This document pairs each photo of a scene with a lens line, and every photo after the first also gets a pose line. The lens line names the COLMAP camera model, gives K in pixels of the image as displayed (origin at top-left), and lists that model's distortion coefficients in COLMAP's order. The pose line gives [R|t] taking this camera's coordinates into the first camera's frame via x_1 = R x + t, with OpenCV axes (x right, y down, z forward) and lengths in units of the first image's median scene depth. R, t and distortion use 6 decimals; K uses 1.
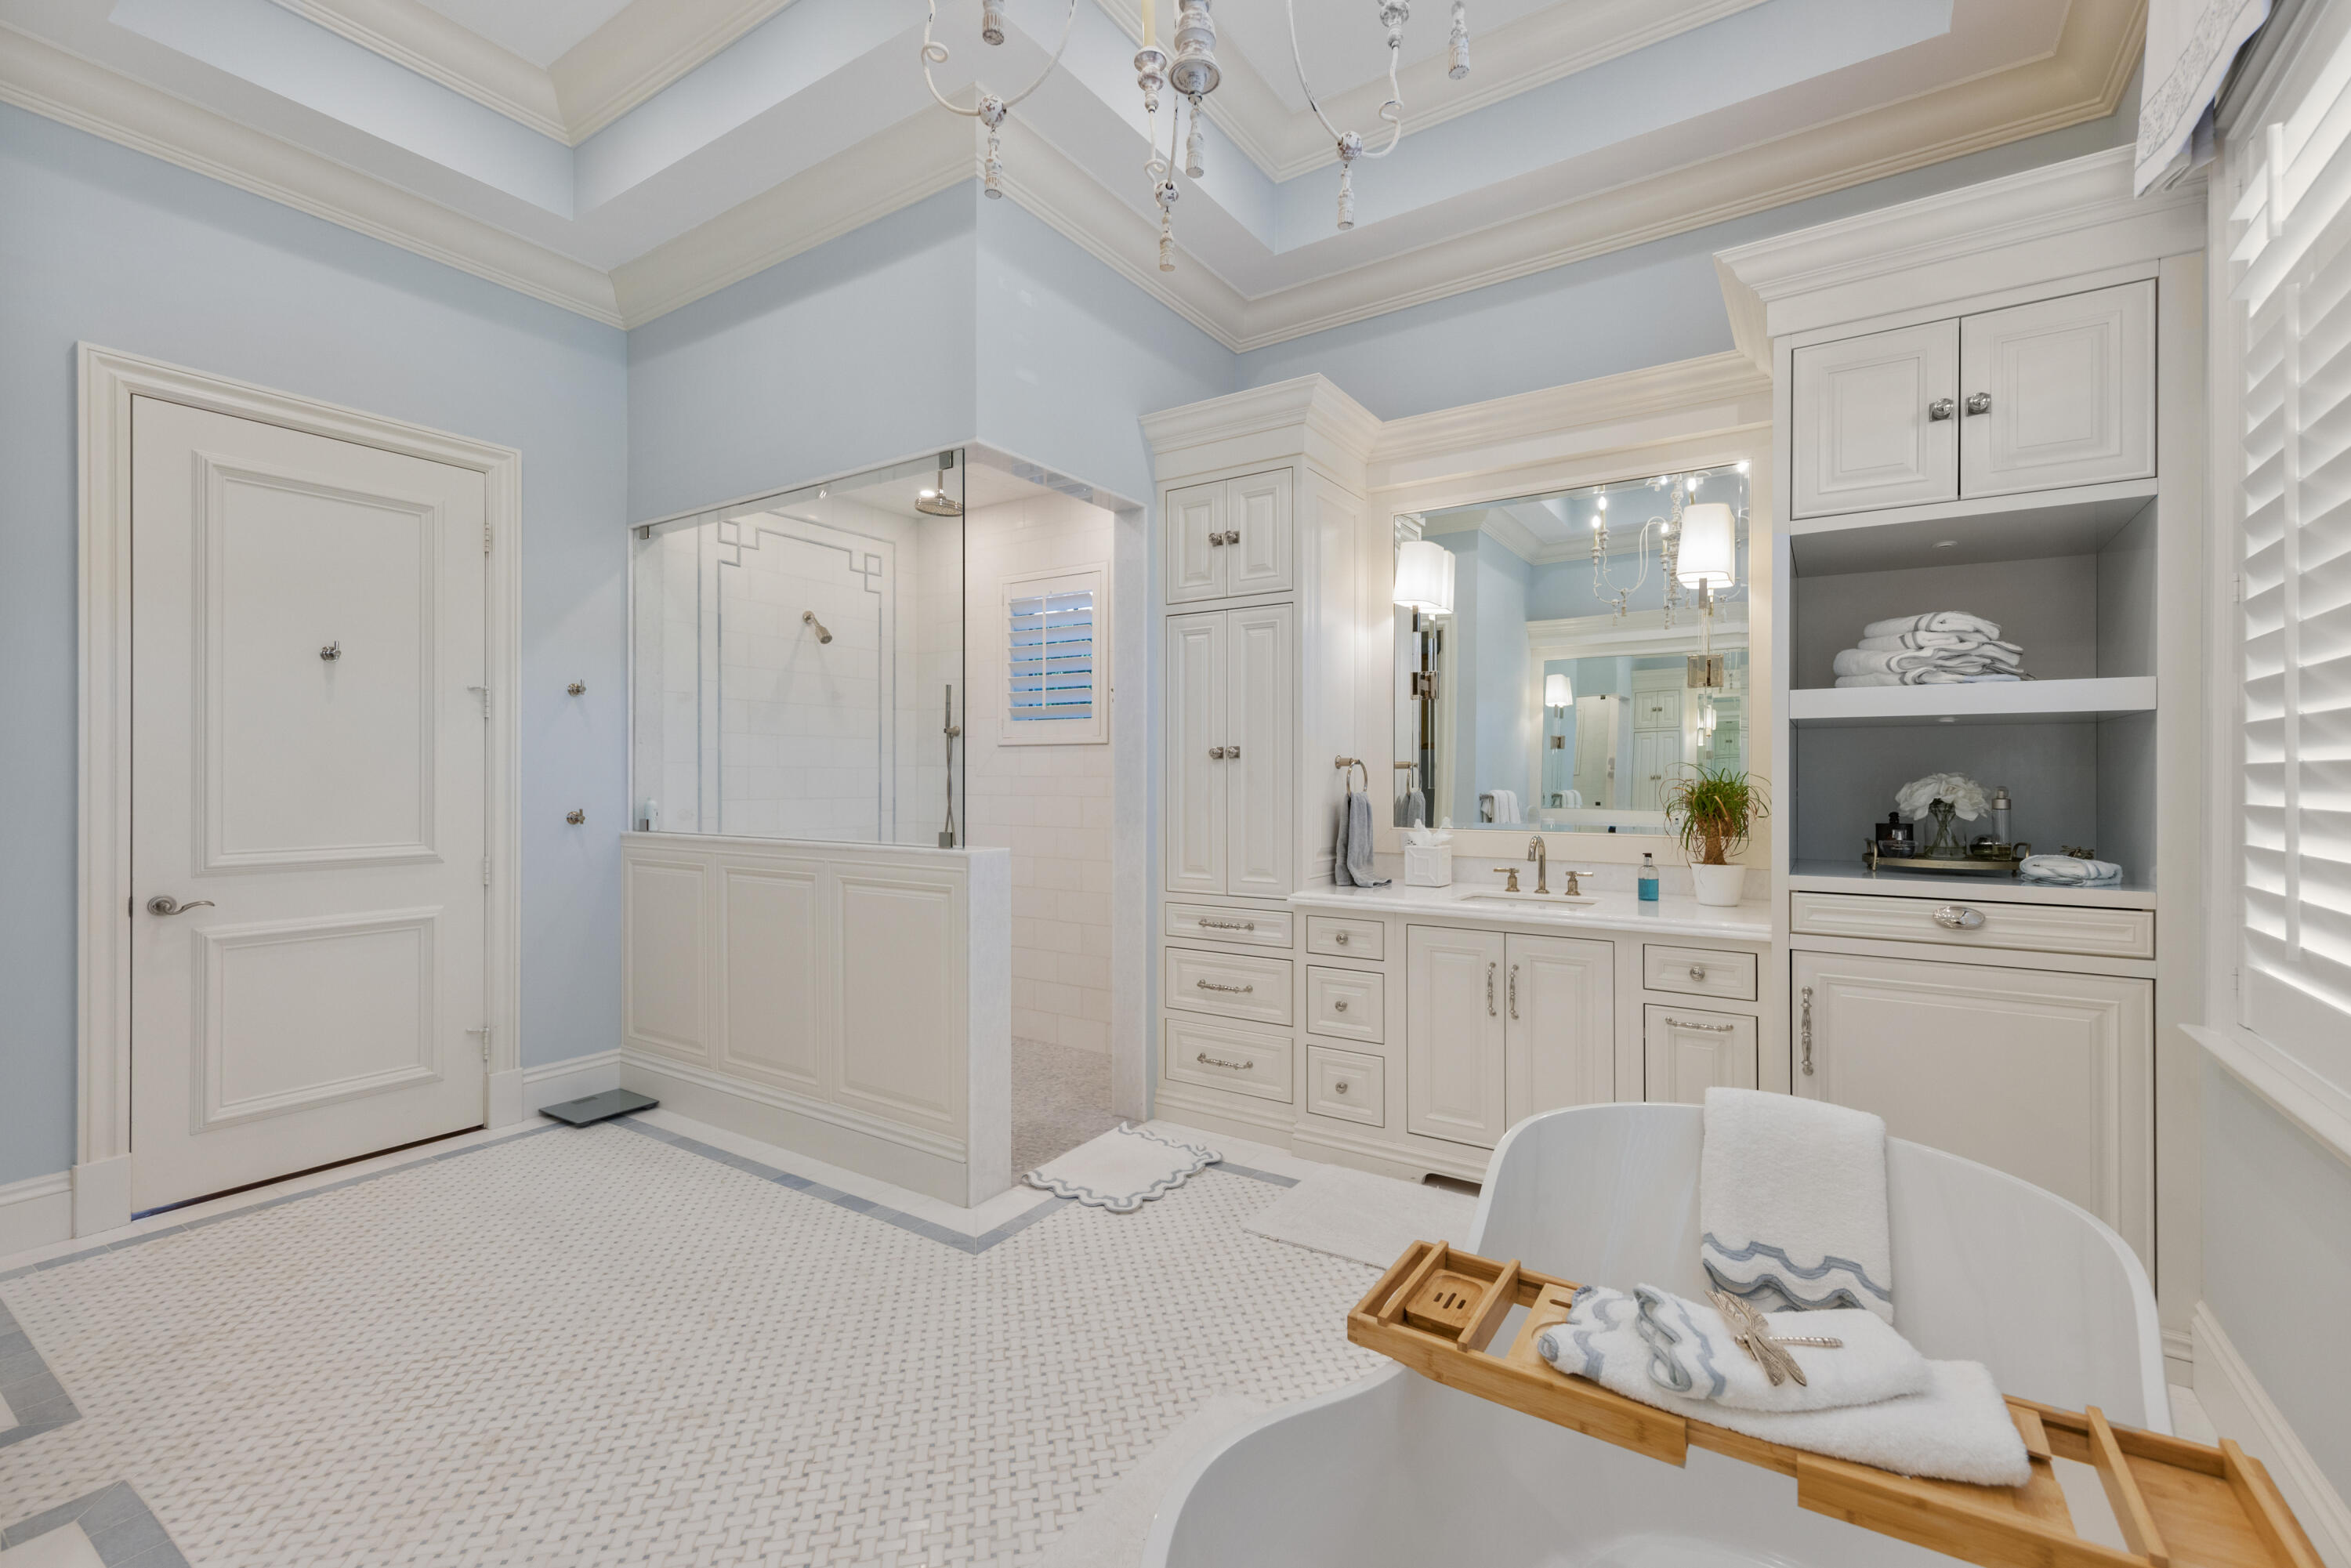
lens RADIAL K [[1008.8, 0, 1218.4], [0, 1008.8, 781.5], [0, 0, 1]] dist [0.001267, 0.000064]
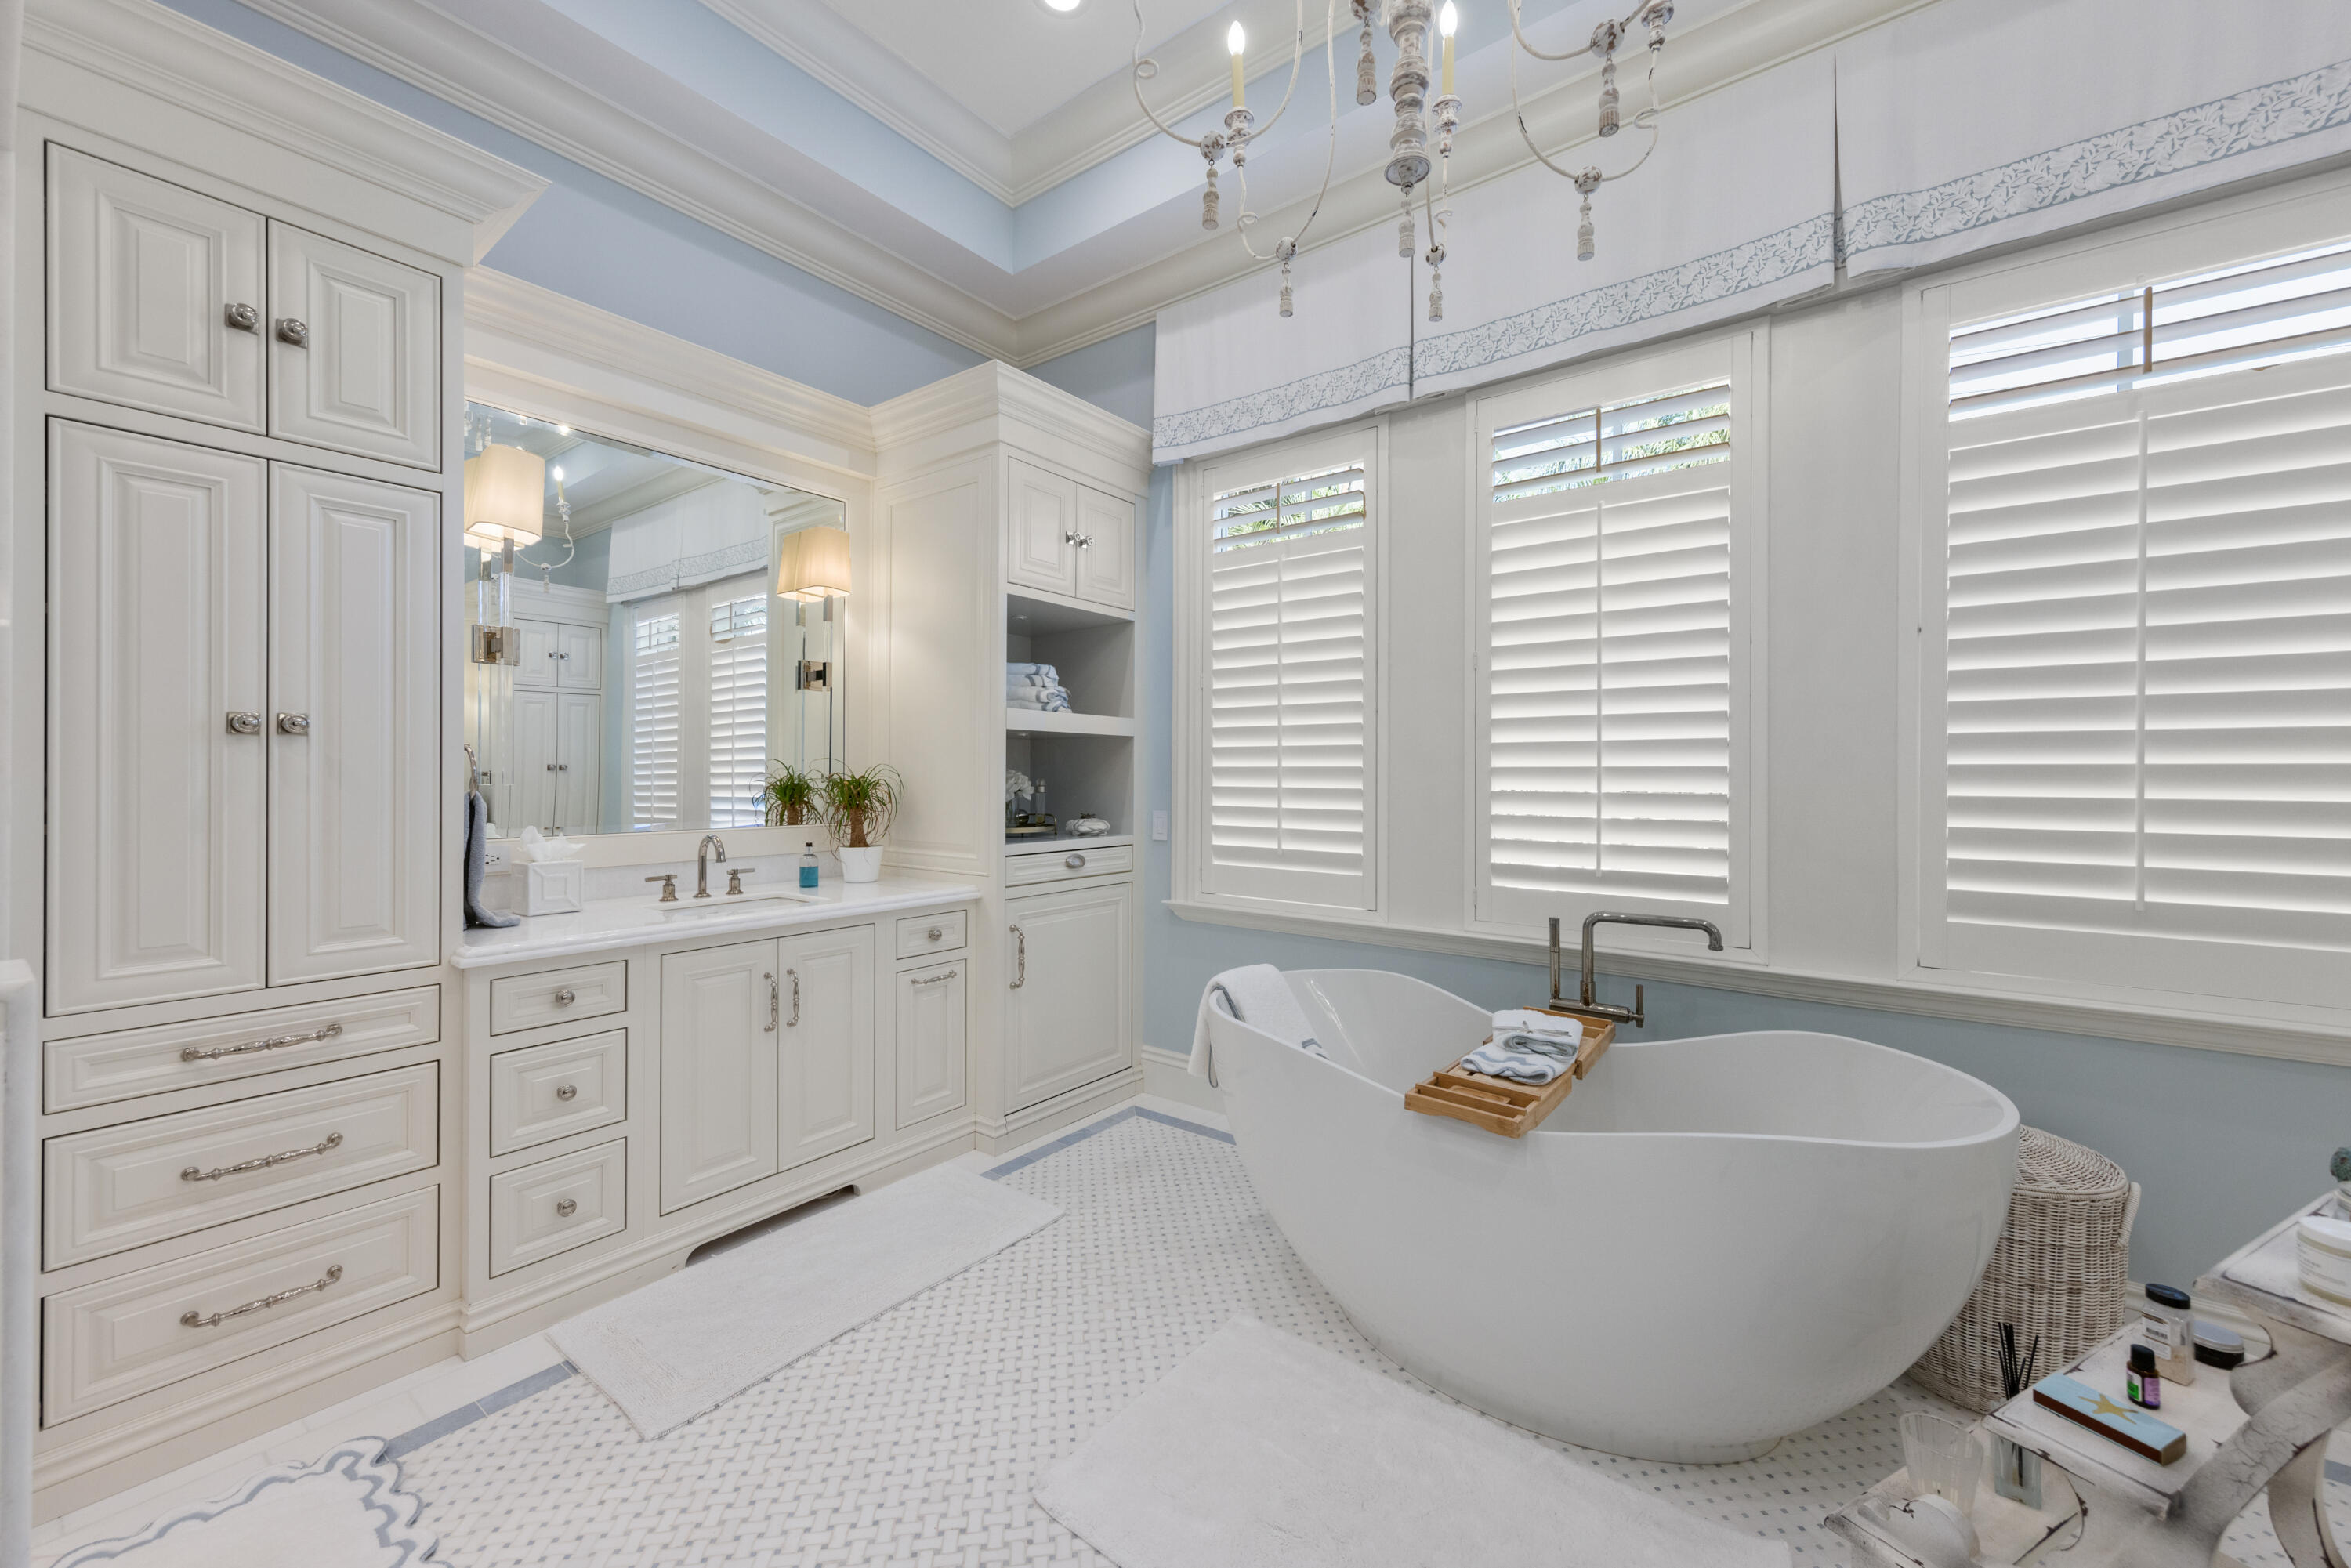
lens RADIAL K [[914.1, 0, 1179.4], [0, 914.1, 773.8], [0, 0, 1]] dist [0.008887, -0.000116]
pose [[0.075780, -0.000951, 0.997124, -0.492949], [-0.000768, 0.999999, 0.001012, -0.002894], [-0.997124, -0.000843, 0.075779, 0.523329]]
